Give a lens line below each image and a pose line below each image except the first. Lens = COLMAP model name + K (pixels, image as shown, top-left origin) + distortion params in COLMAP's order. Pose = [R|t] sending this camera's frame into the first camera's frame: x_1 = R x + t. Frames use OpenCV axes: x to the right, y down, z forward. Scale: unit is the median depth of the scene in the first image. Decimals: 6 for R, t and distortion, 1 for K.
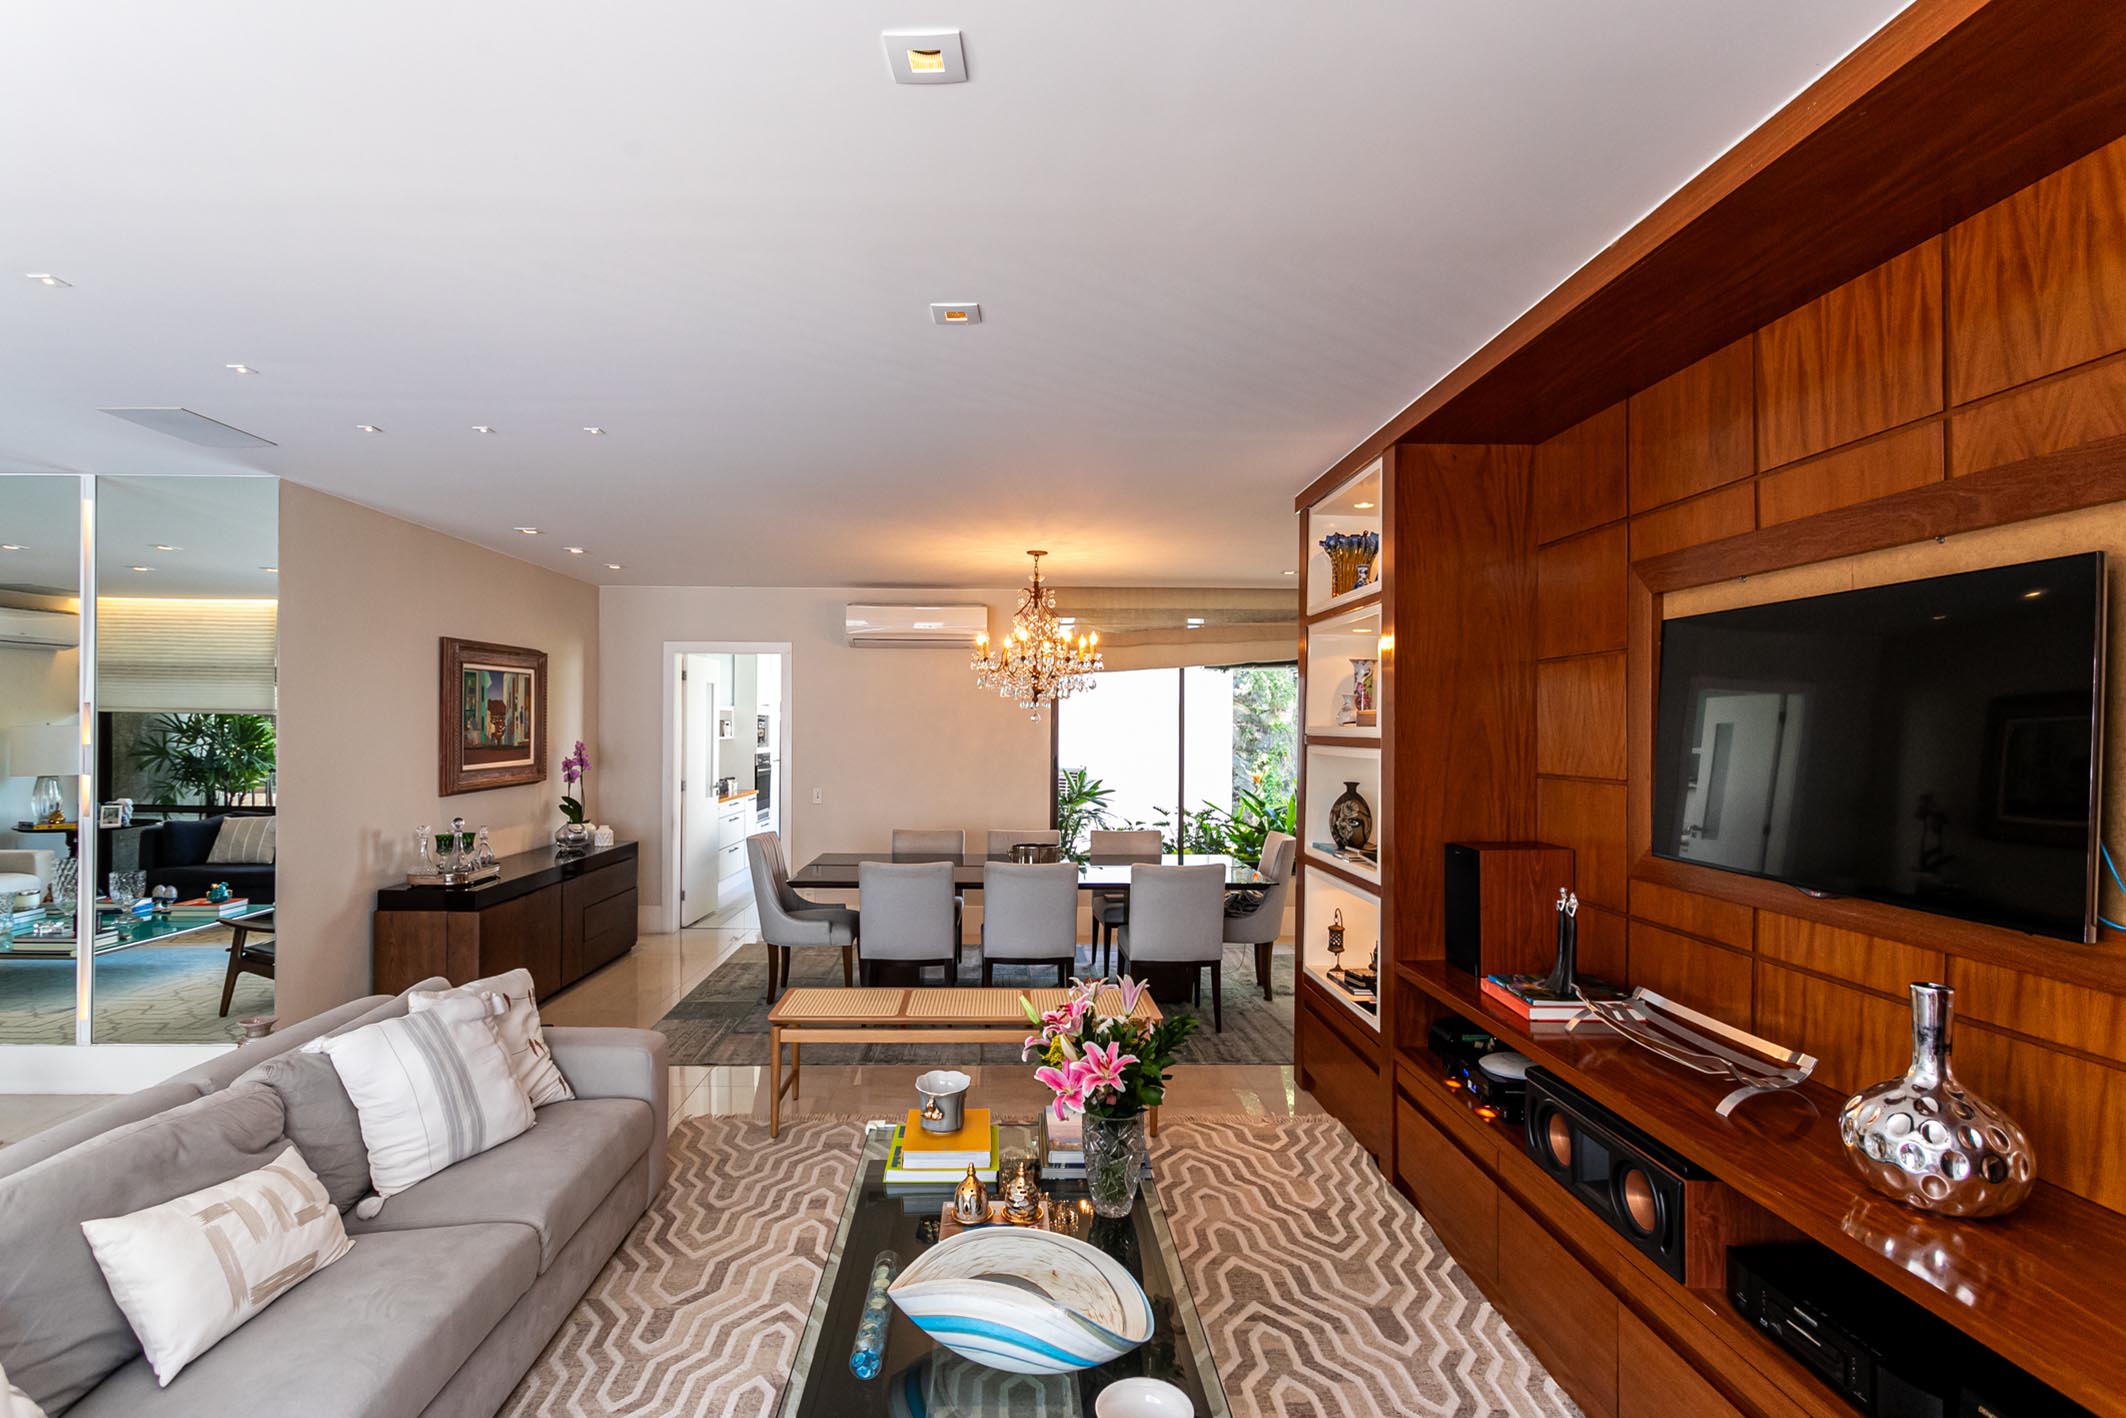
lens RADIAL K [[1033.9, 0, 1020.8], [0, 1033.9, 717.5], [0, 0, 1]] dist [0.009013, 0.003103]
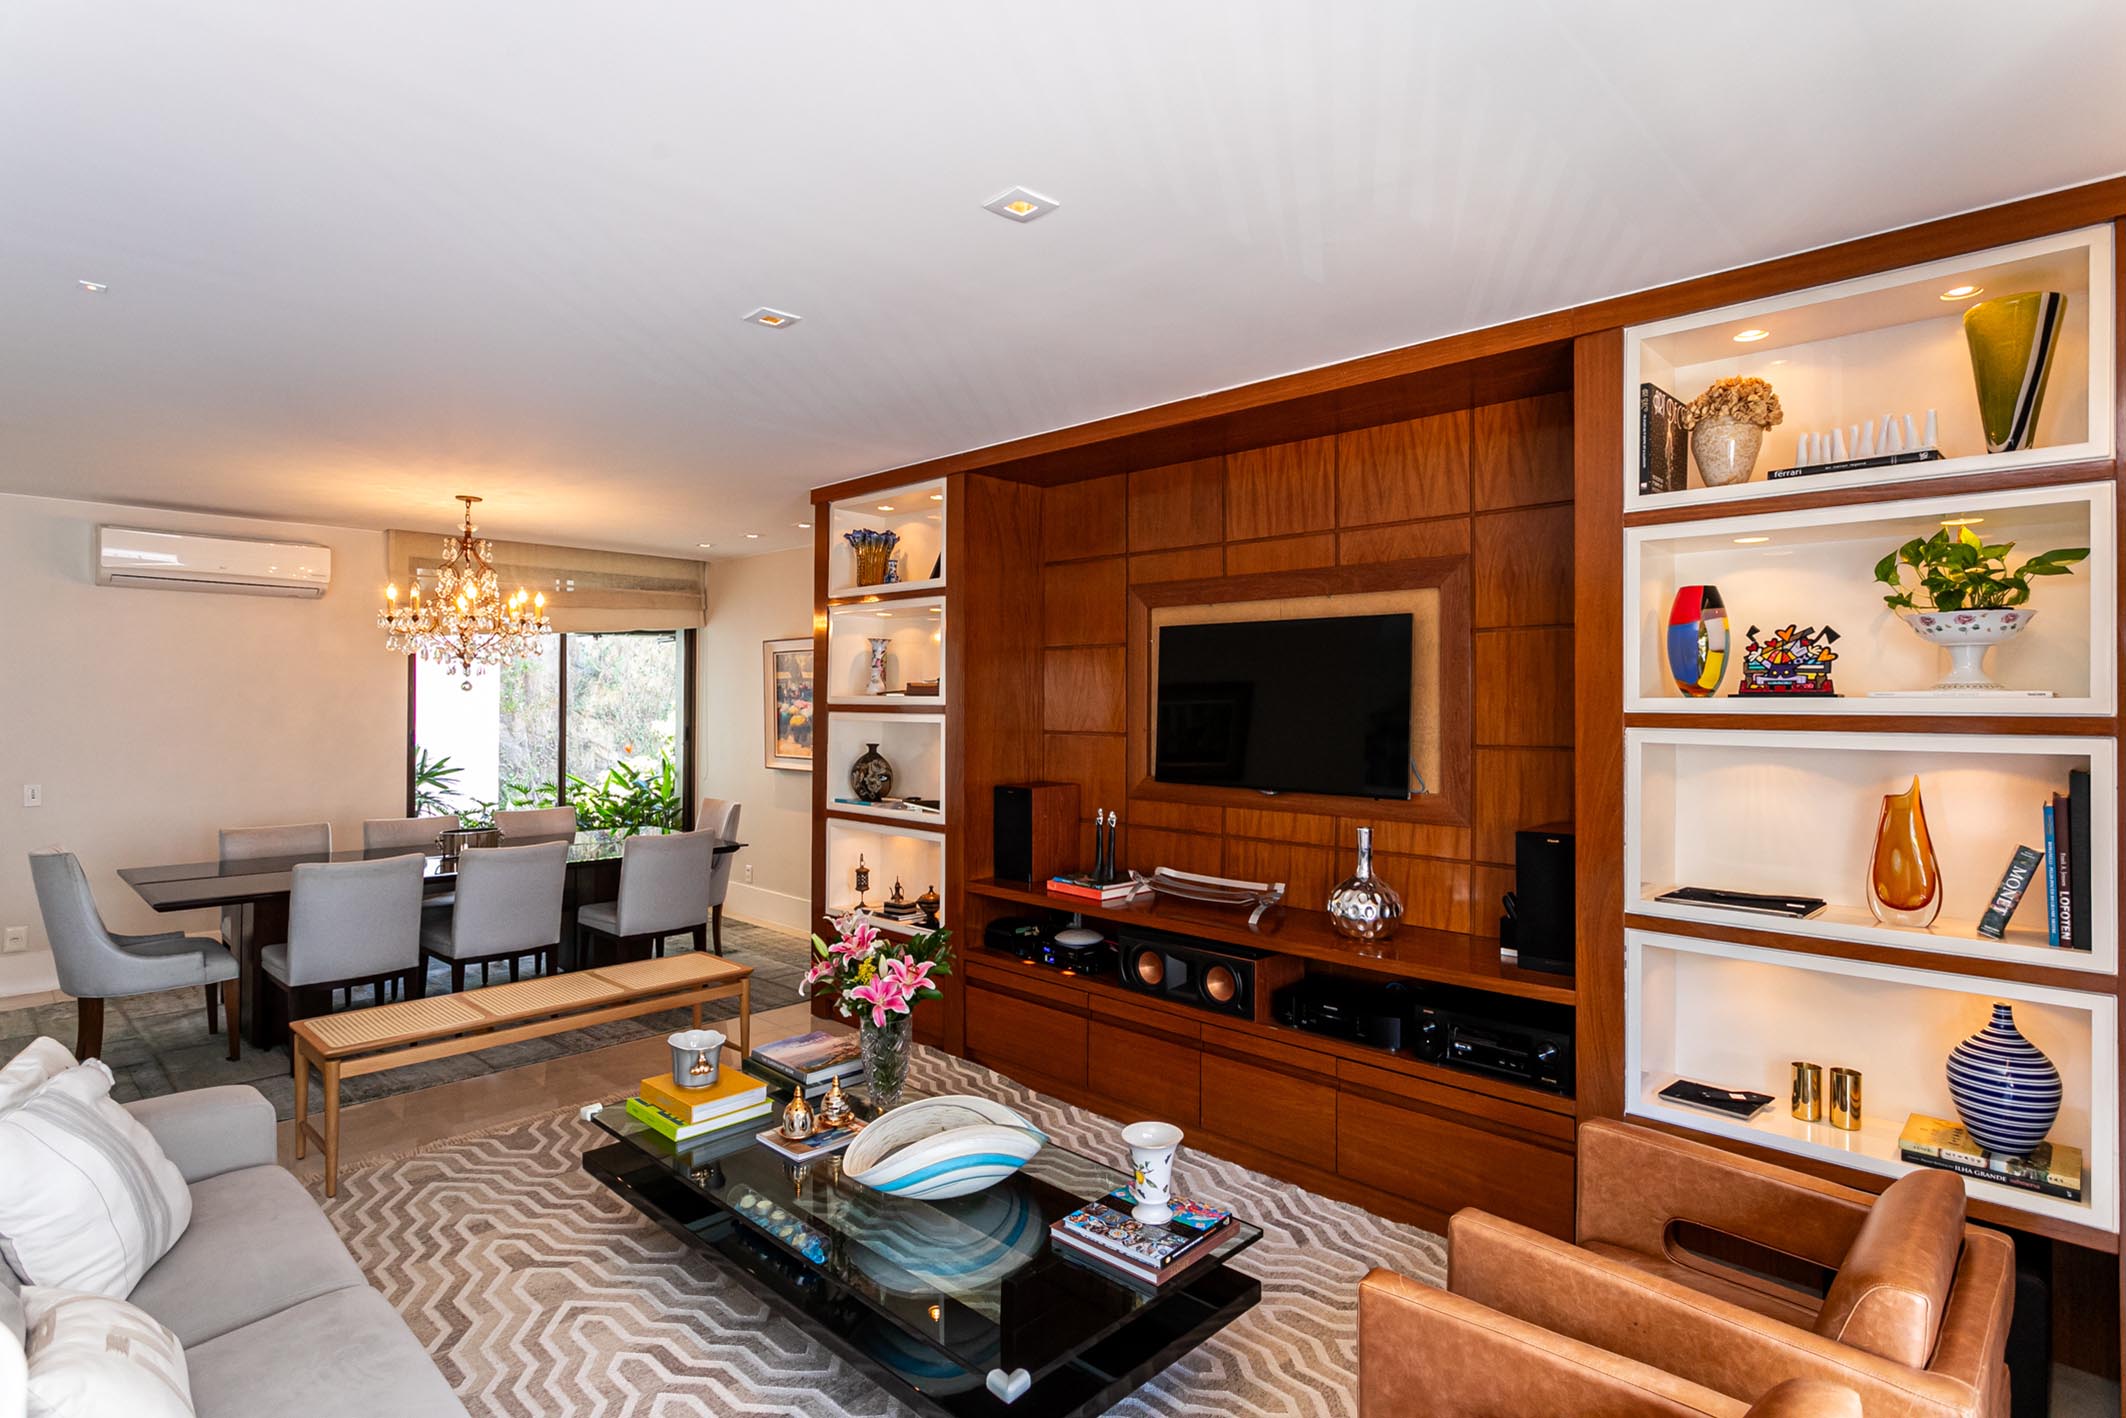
lens RADIAL K [[1083.7, 0, 1062.0], [0, 1083.7, 695.8], [0, 0, 1]] dist [-0.011374, 0.000844]
pose [[0.700021, 0.000493, 0.714122, -0.571518], [-0.006848, 0.999958, 0.006022, -0.000548], [-0.714089, -0.009105, 0.699996, -0.010785]]
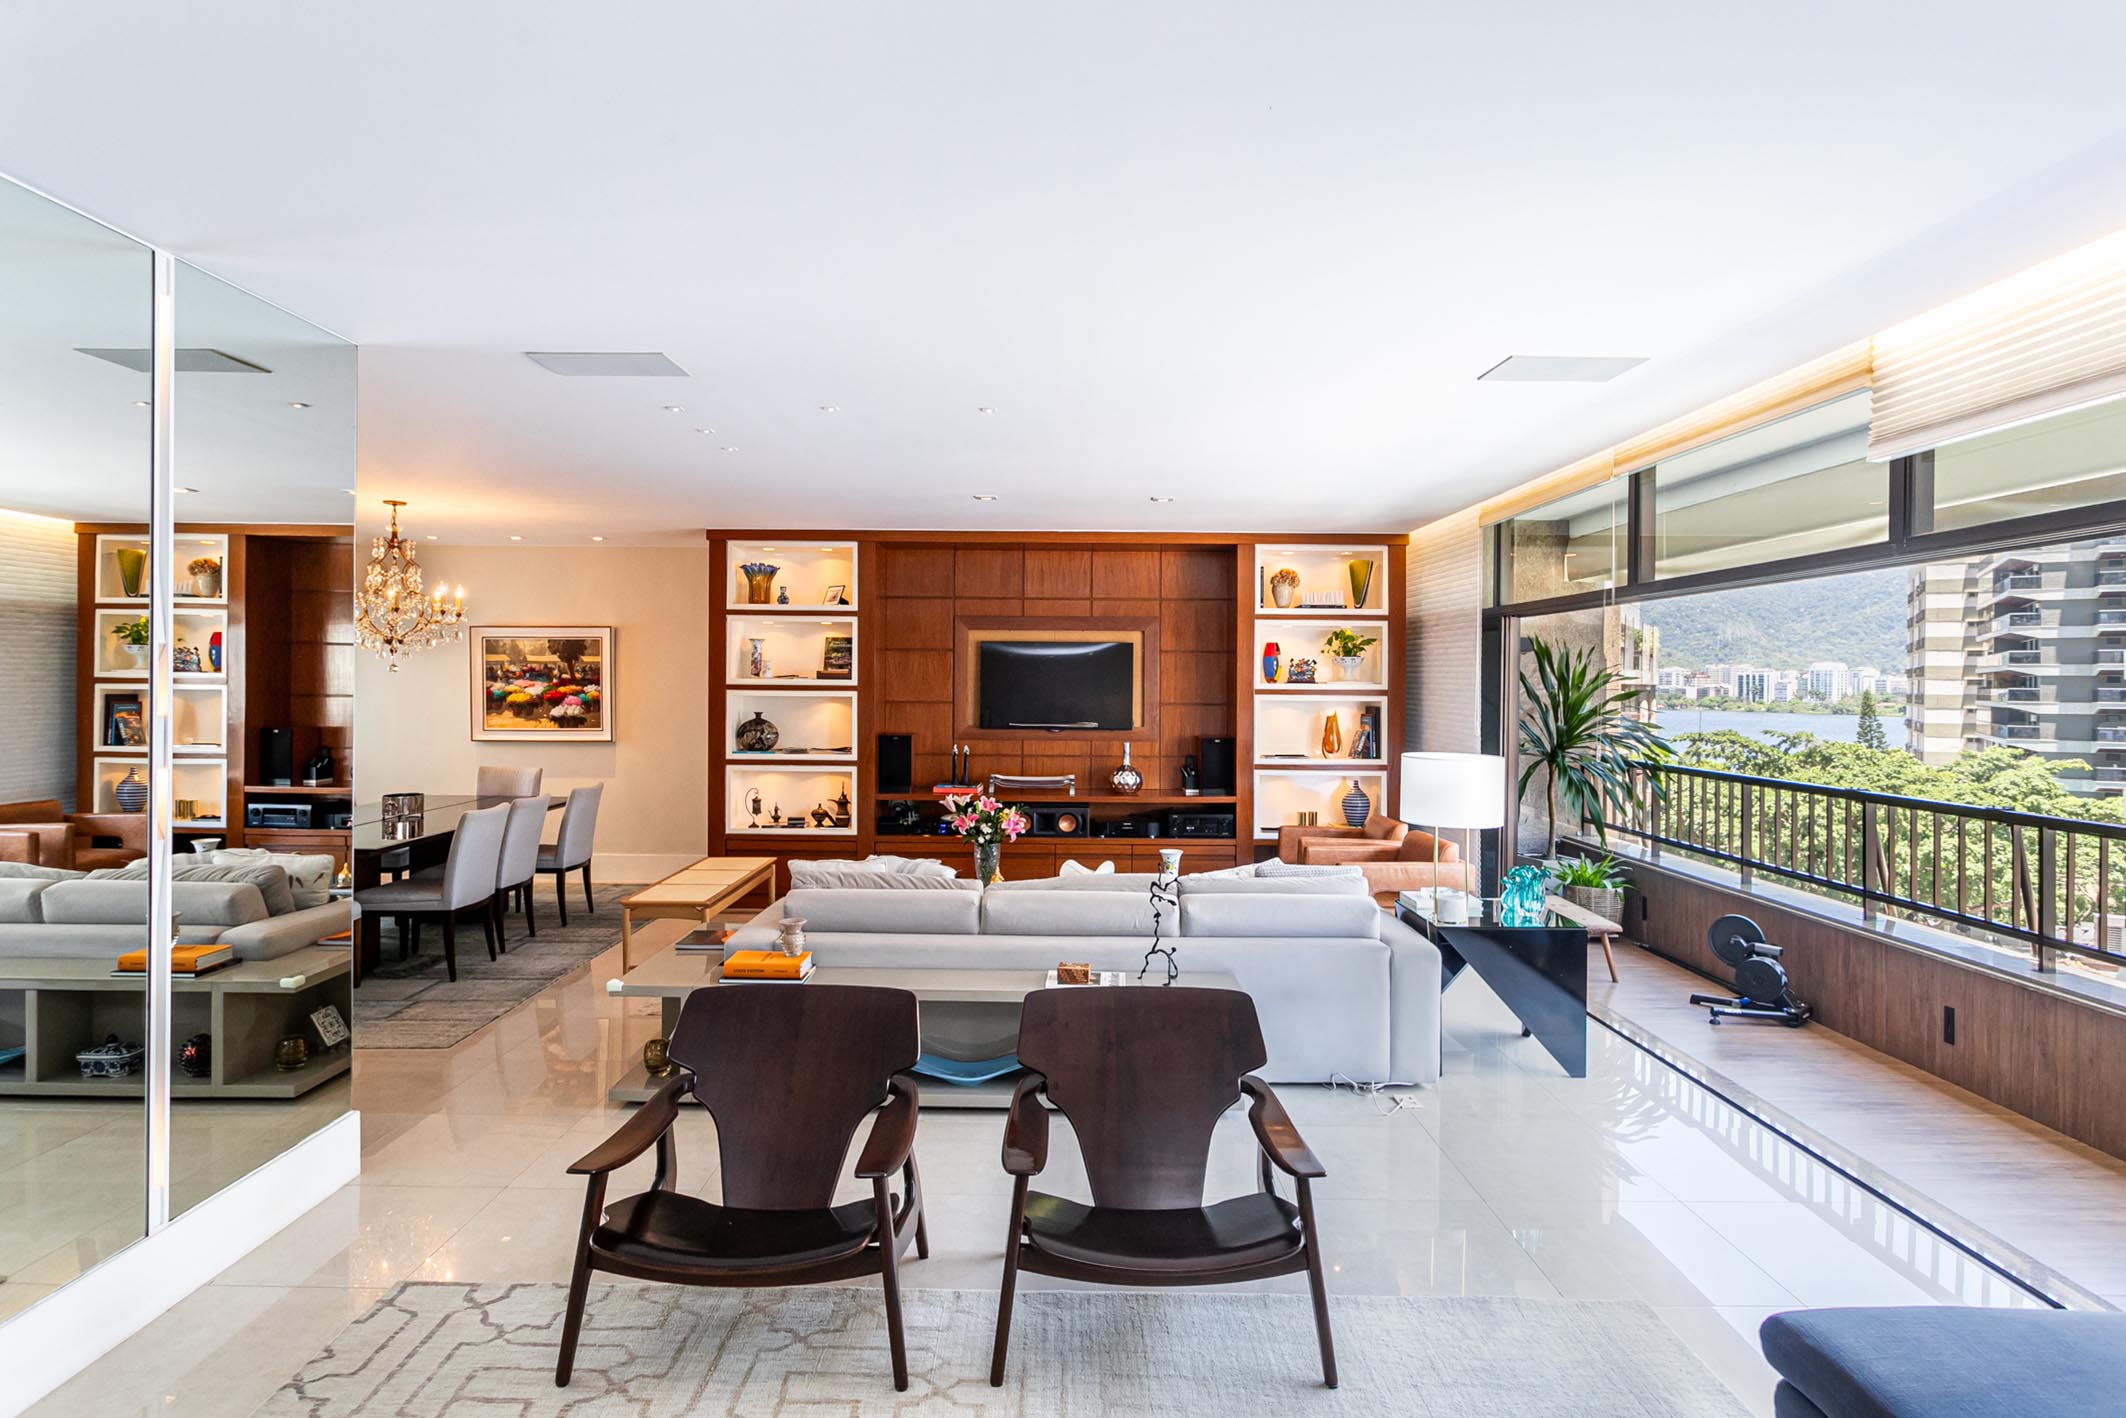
lens RADIAL K [[1198.8, 0, 1051.9], [0, 1198.8, 688.0], [0, 0, 1]] dist [0.003346, 0.000378]
pose [[0.016606, -0.011922, 0.999791, -2.305339], [-0.016881, 0.999783, 0.012202, -0.012042], [-0.999720, -0.017080, 0.016401, 0.703070]]
